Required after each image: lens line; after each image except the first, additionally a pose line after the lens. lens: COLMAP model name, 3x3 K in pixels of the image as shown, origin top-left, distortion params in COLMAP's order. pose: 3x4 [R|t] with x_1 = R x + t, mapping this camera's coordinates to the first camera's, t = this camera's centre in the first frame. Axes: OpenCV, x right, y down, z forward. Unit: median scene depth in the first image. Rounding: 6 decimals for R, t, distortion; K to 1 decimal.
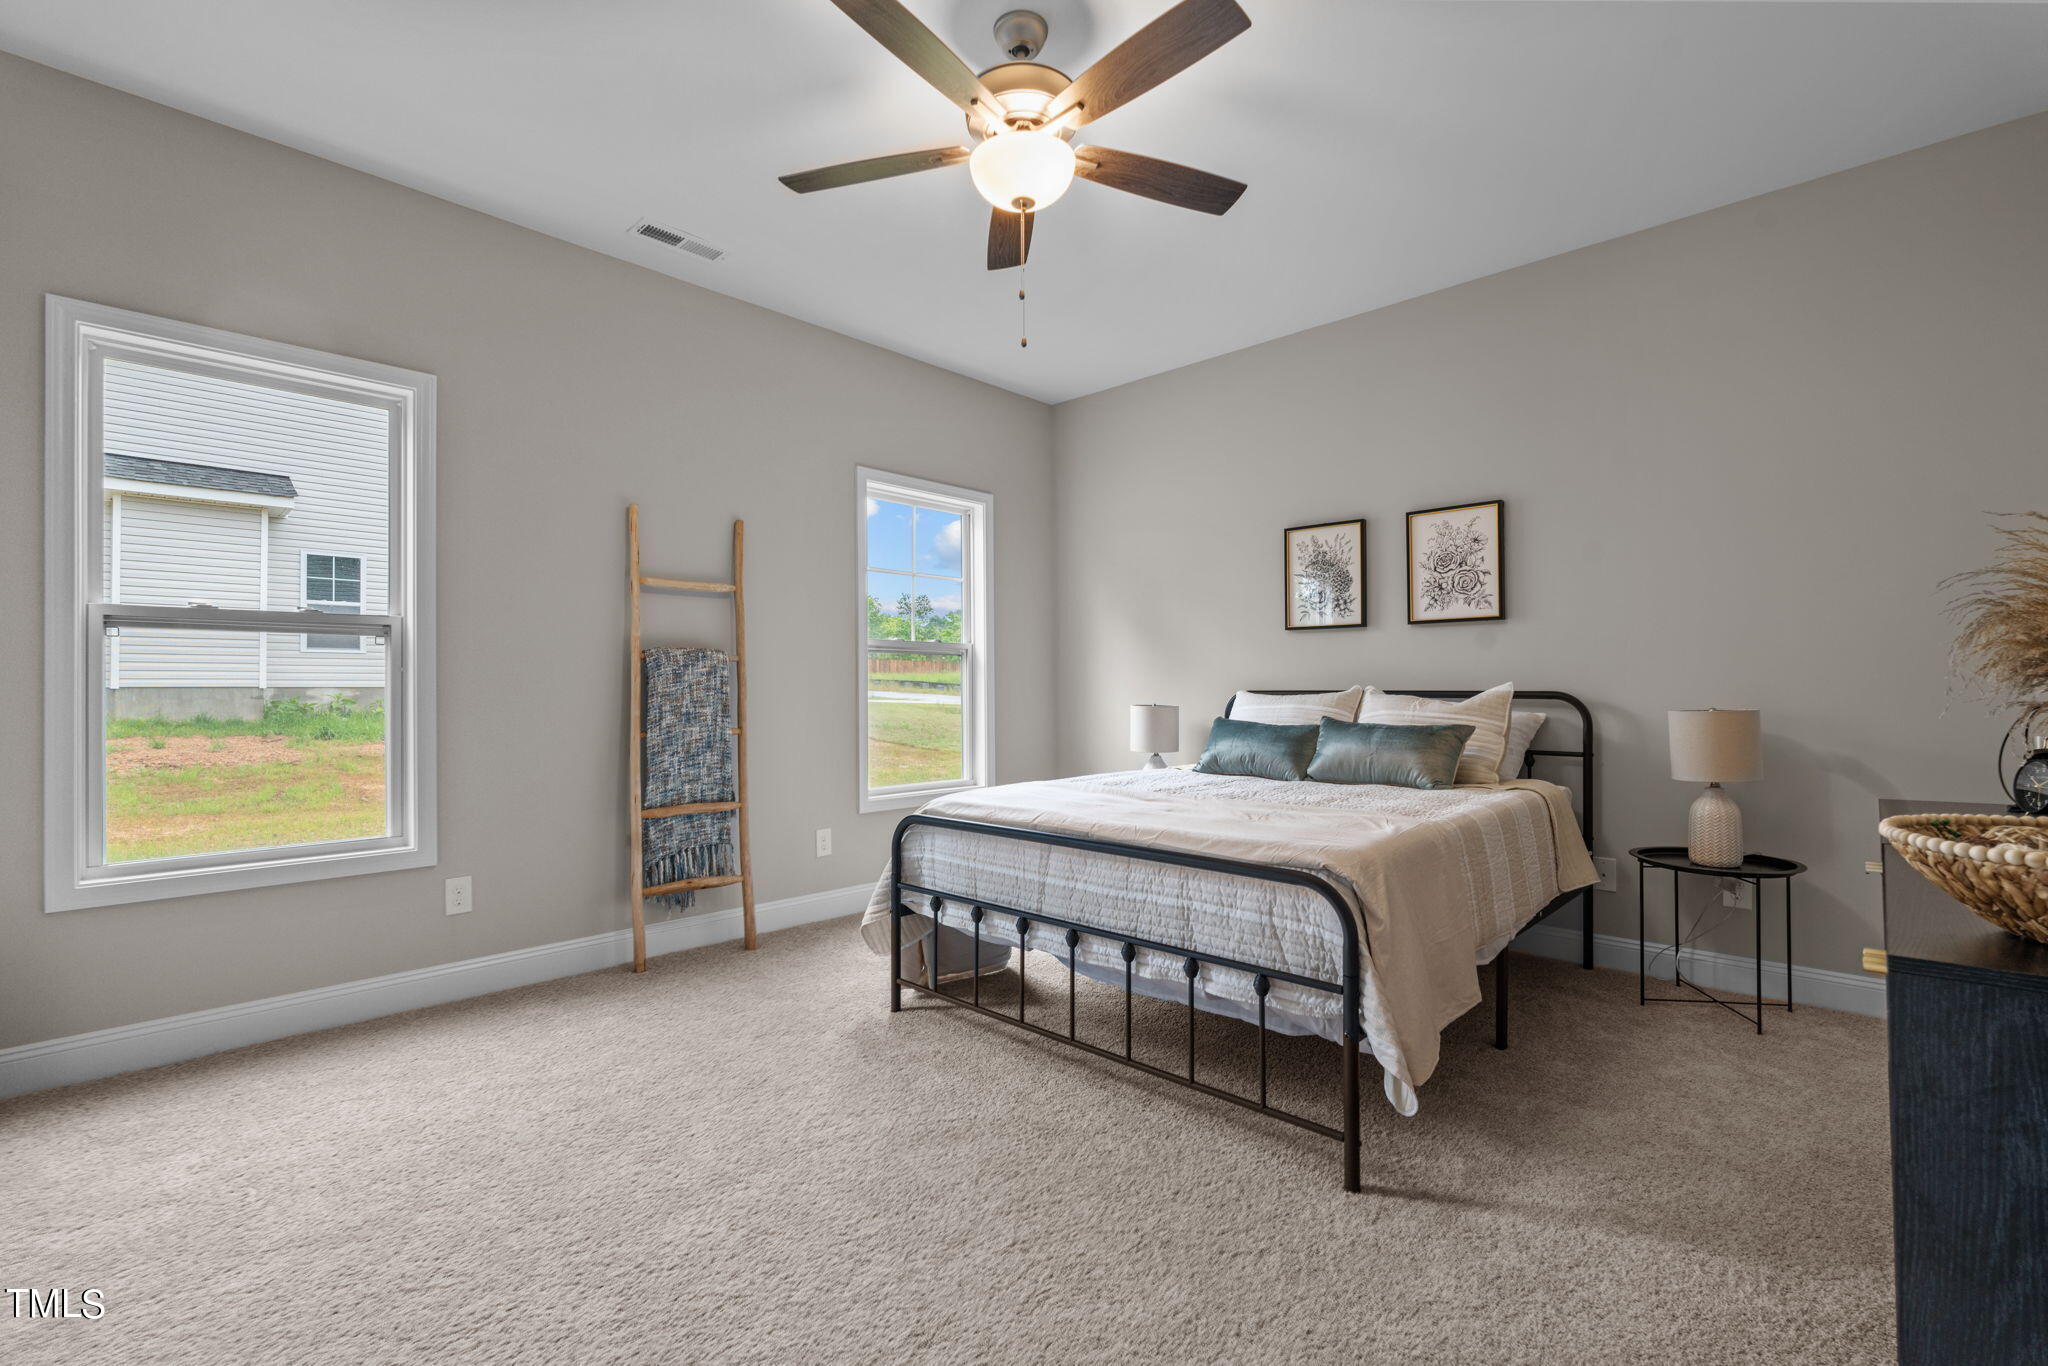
lens RADIAL K [[903.3, 0, 1018.2], [0, 903.3, 669.3], [0, 0, 1]] dist [-0.000298, 0.000180]
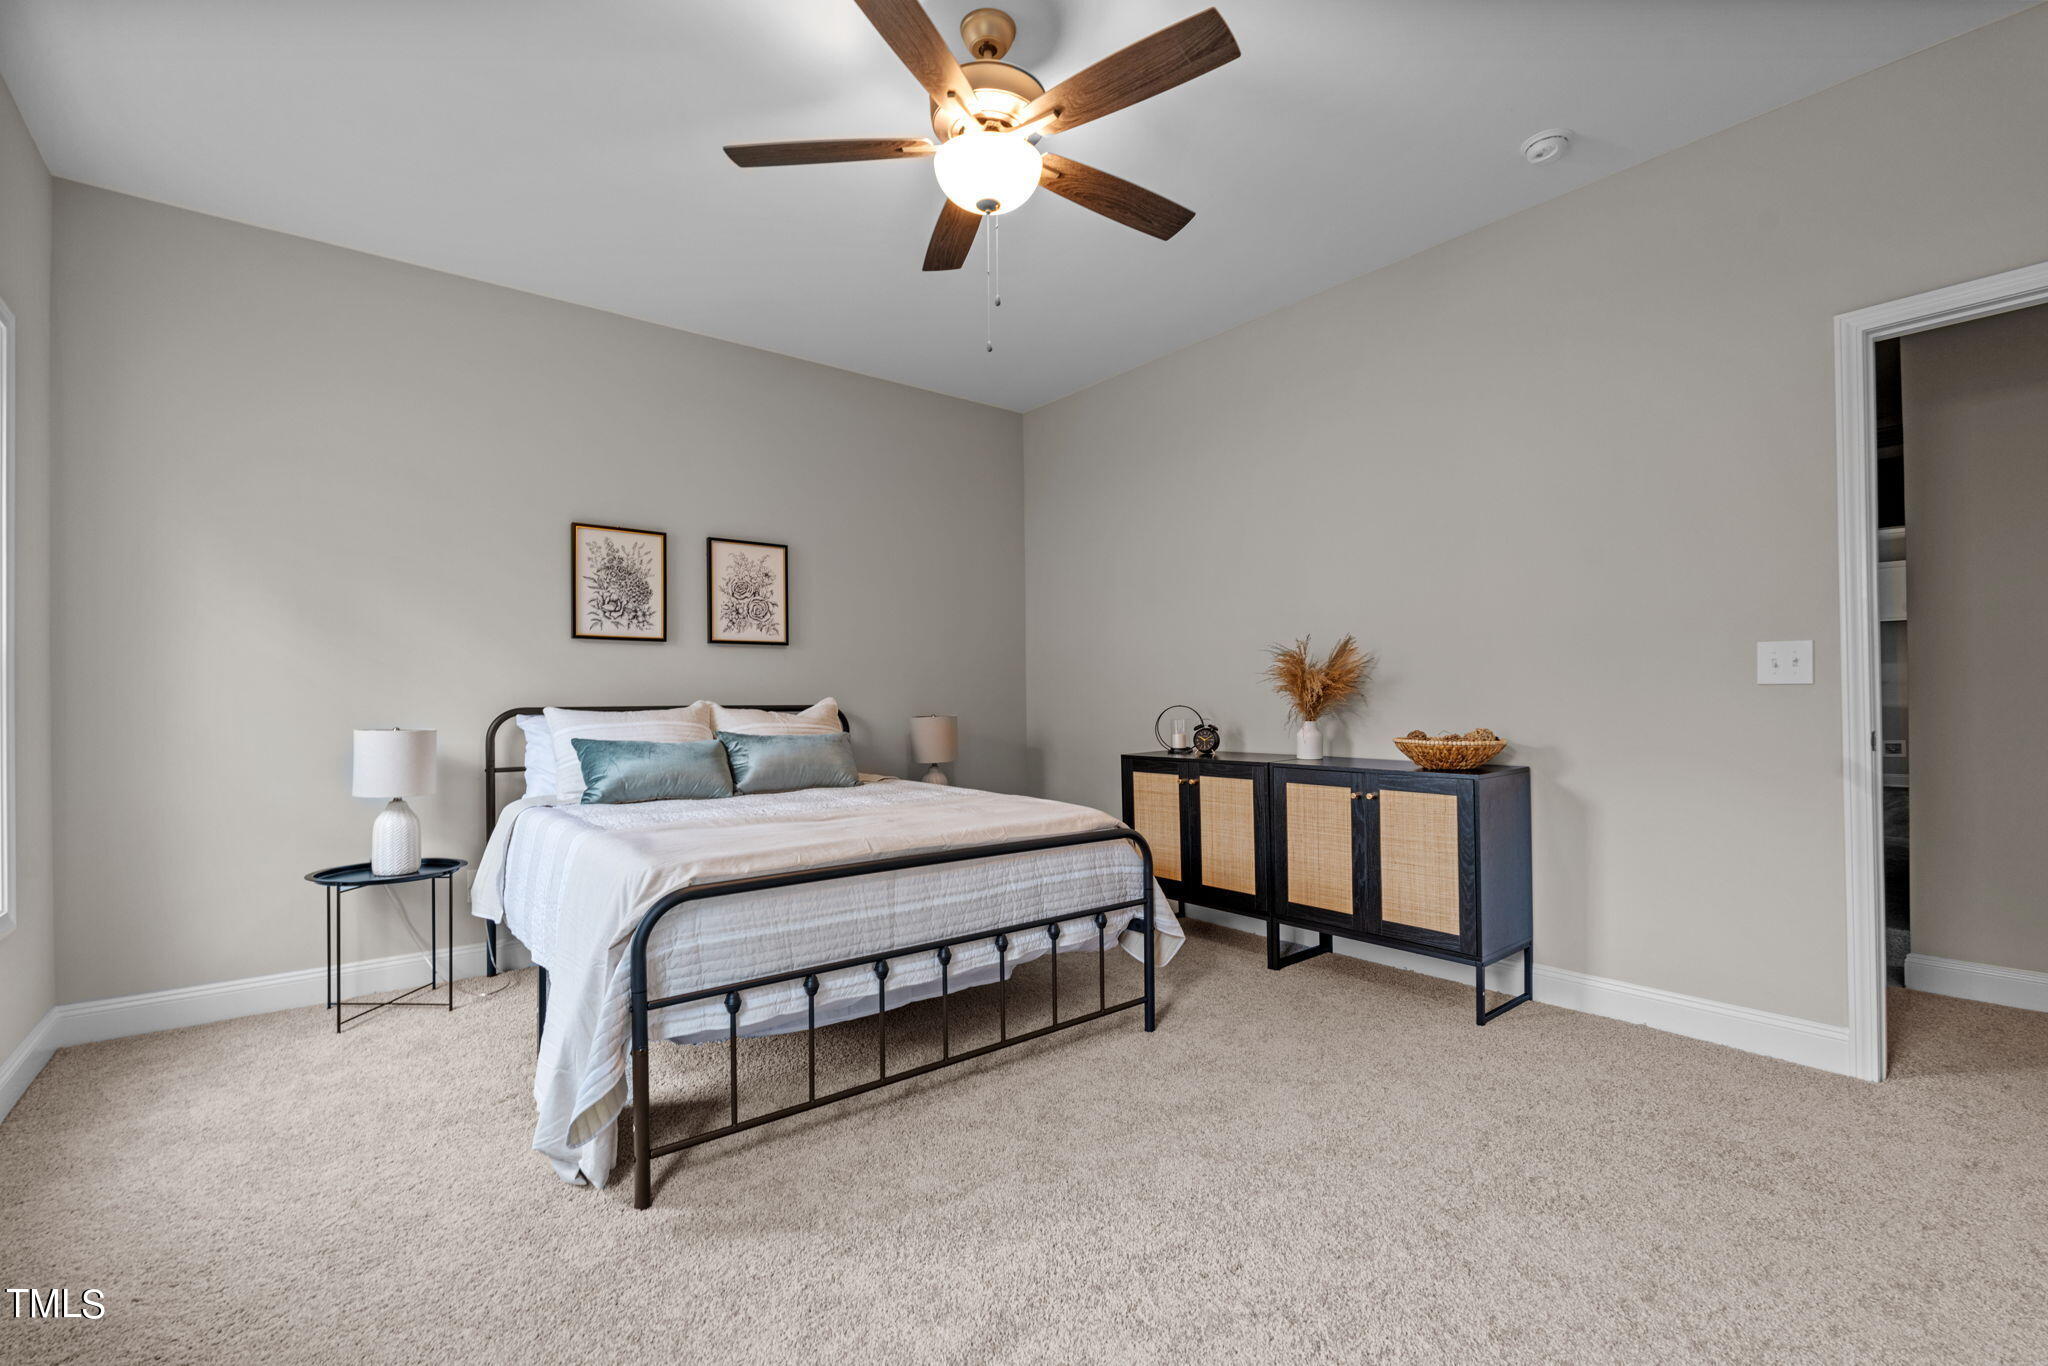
lens RADIAL K [[881.0, 0, 1017.6], [0, 881.0, 699.6], [0, 0, 1]] dist [-0.002100, -0.000154]
pose [[0.133132, 0.003170, 0.991093, -0.576311], [-0.012782, 0.999917, -0.001481, 0.014509], [-0.991016, -0.012471, 0.133161, 0.529074]]
